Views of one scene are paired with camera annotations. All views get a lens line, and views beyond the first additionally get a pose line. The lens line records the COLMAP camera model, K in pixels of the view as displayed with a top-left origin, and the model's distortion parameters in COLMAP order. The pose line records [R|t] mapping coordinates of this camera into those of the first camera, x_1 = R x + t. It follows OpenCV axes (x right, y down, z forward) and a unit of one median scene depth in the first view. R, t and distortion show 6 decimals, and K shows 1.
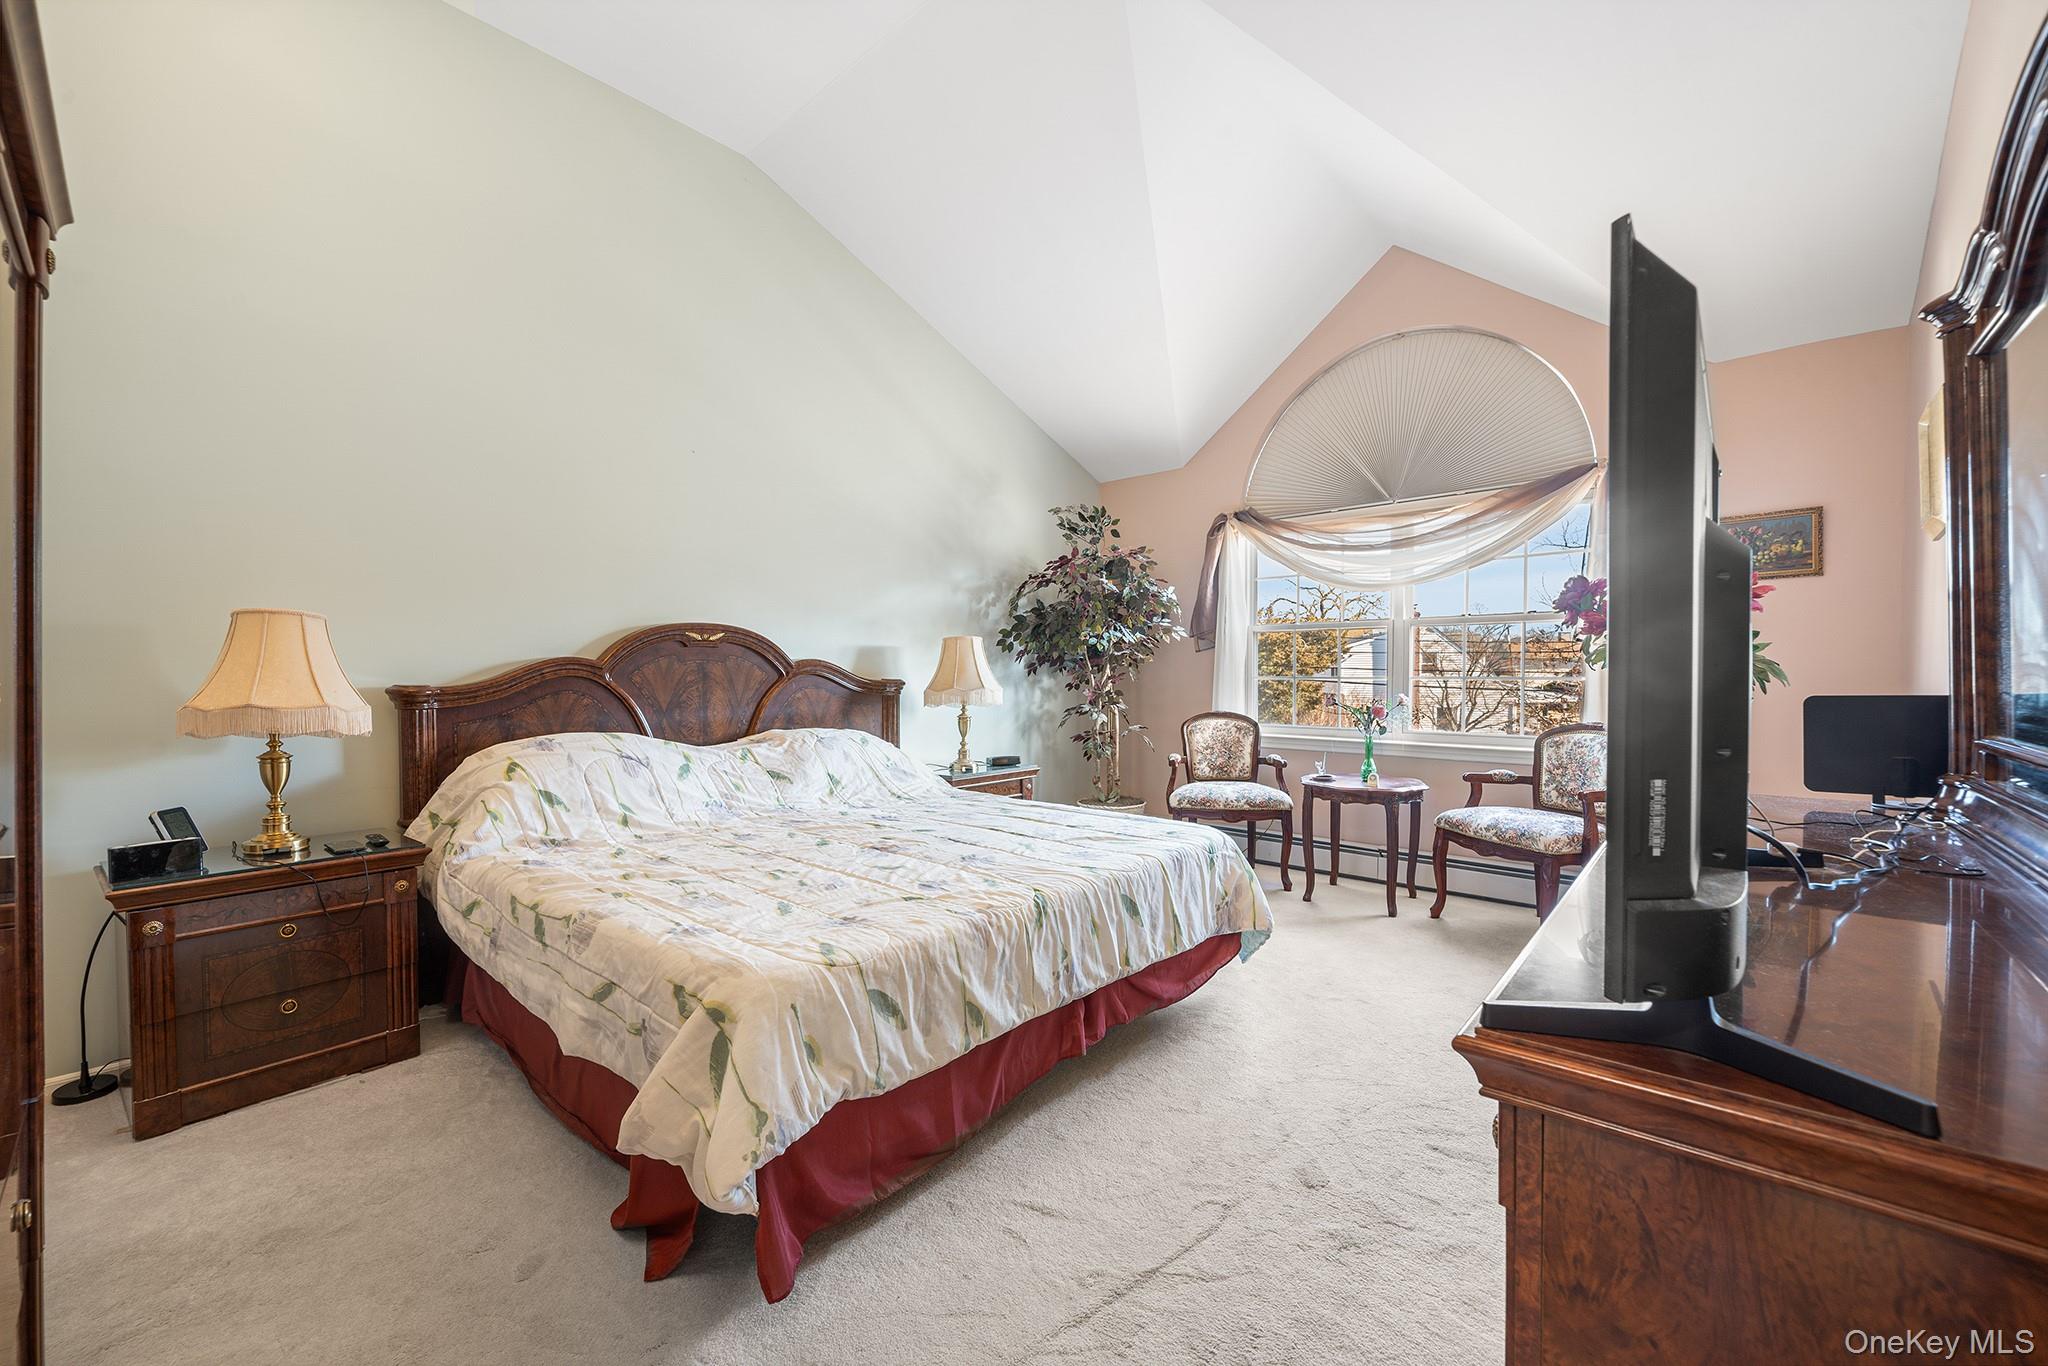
lens RADIAL K [[818.0, 0, 1025.4], [0, 818.0, 680.0], [0, 0, 1]] dist [-0.000126, 0.000059]
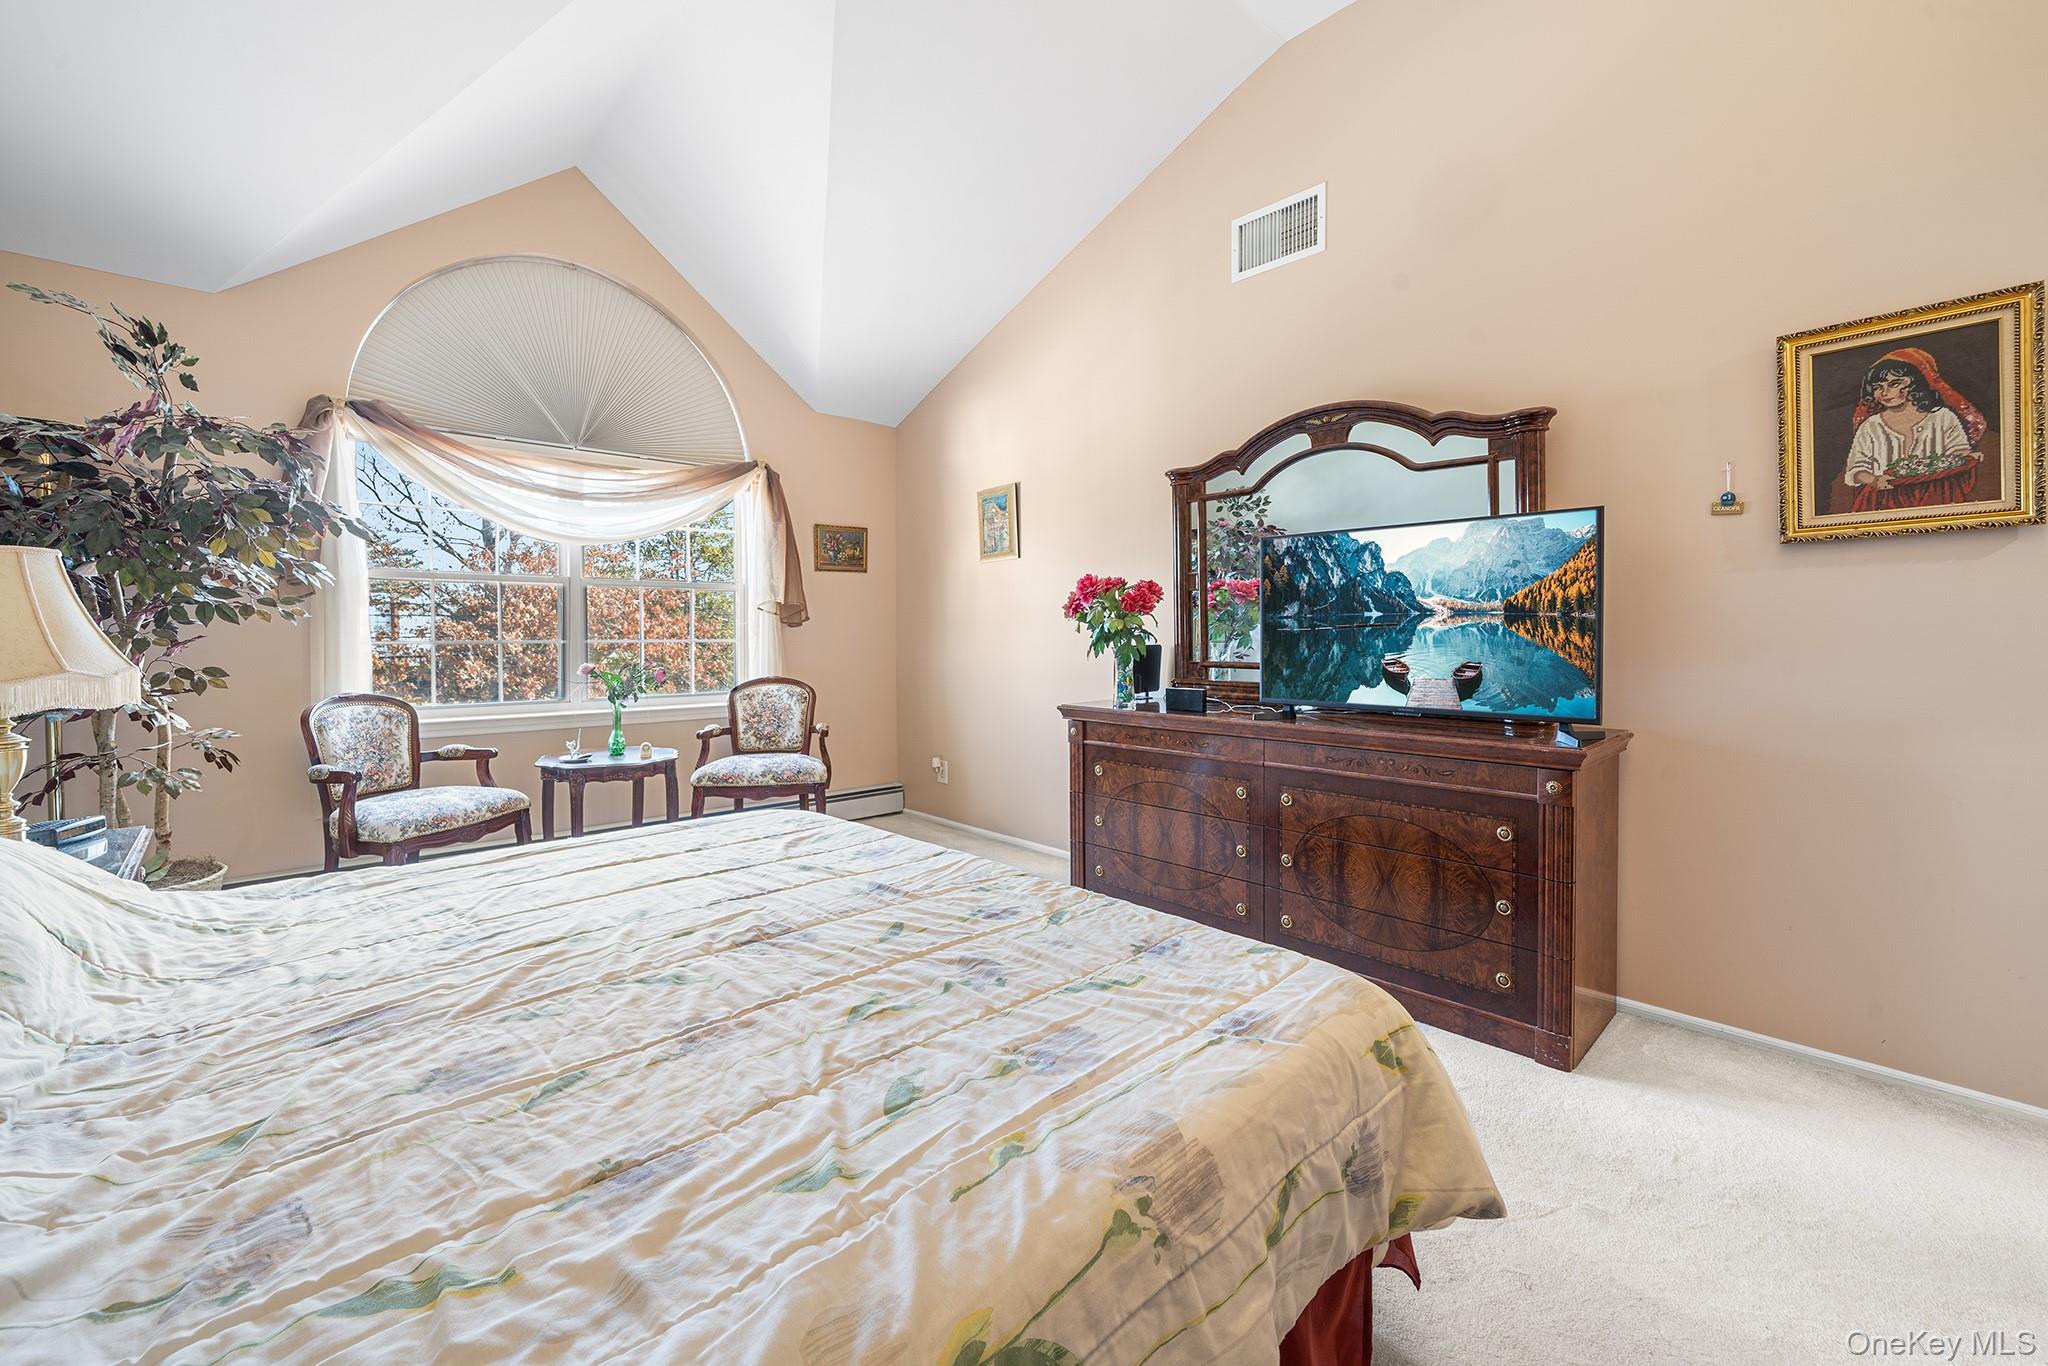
lens RADIAL K [[824.3, 0, 1012.8], [0, 824.3, 644.0], [0, 0, 1]] dist [-0.003047, -0.000035]
pose [[0.096442, -0.008914, 0.995299, -0.454072], [0.011419, 0.999904, 0.007849, -0.002069], [-0.995273, 0.010608, 0.096534, 0.471086]]
